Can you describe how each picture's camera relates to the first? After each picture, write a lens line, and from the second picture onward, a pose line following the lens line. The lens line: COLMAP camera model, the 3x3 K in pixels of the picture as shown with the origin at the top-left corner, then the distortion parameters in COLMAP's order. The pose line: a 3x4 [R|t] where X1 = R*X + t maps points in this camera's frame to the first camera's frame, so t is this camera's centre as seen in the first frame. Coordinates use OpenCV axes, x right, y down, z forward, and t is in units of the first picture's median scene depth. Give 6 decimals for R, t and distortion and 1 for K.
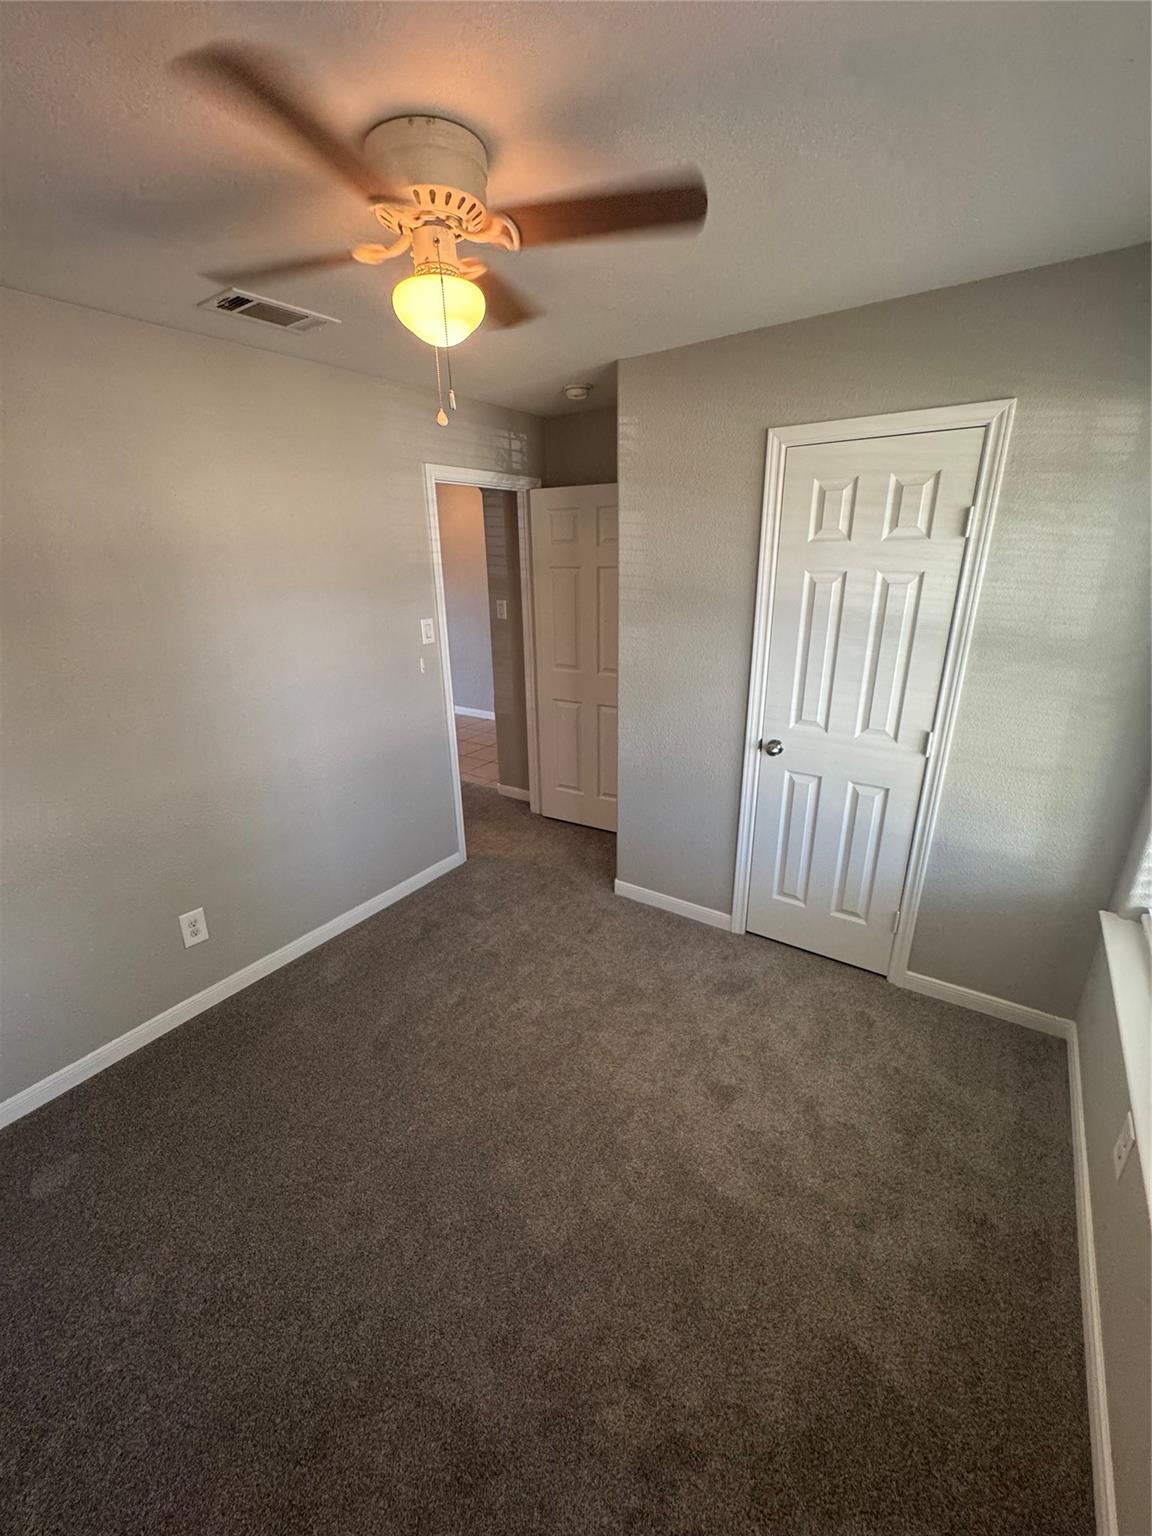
lens RADIAL K [[616.7, 0, 578.0], [0, 616.7, 758.6], [0, 0, 1]] dist [0.001207, -0.000854]
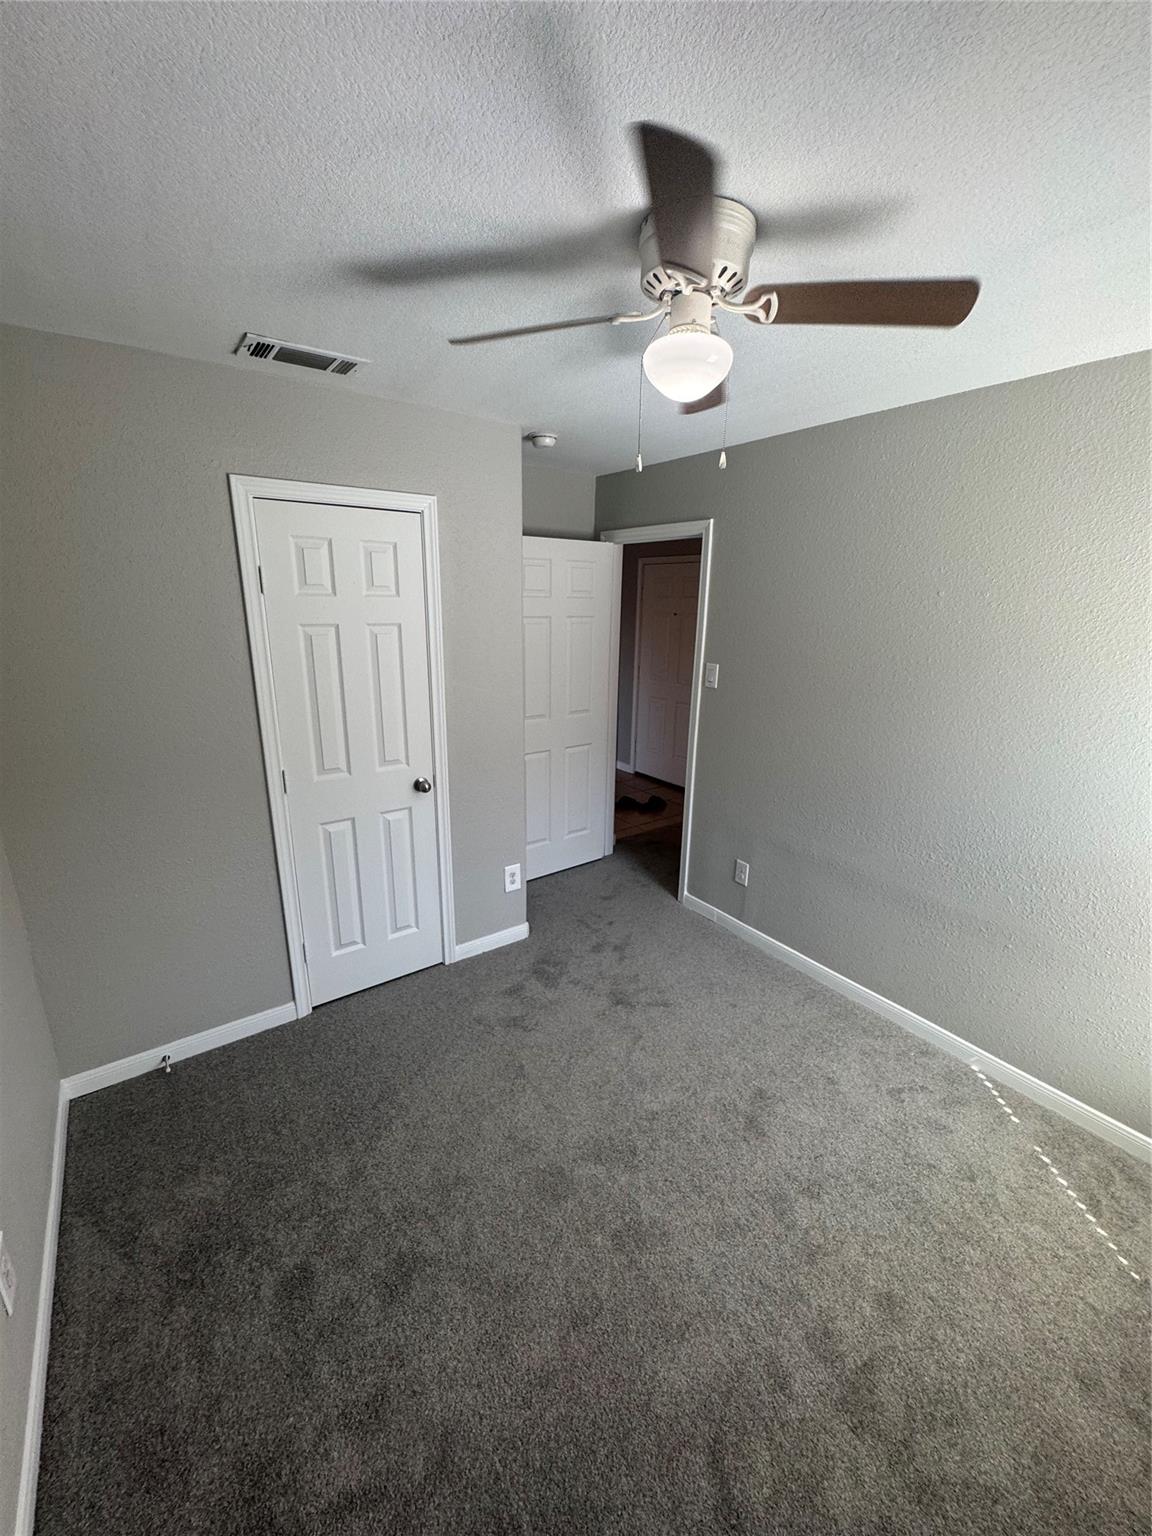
lens RADIAL K [[616.7, 0, 576.7], [0, 616.7, 775.2], [0, 0, 1]] dist [0.001207, -0.000854]
pose [[0.325664, -0.240825, 0.914301, -0.408563], [0.293595, 0.944972, 0.144328, -0.076631], [-0.898746, 0.221432, 0.378448, 0.241706]]
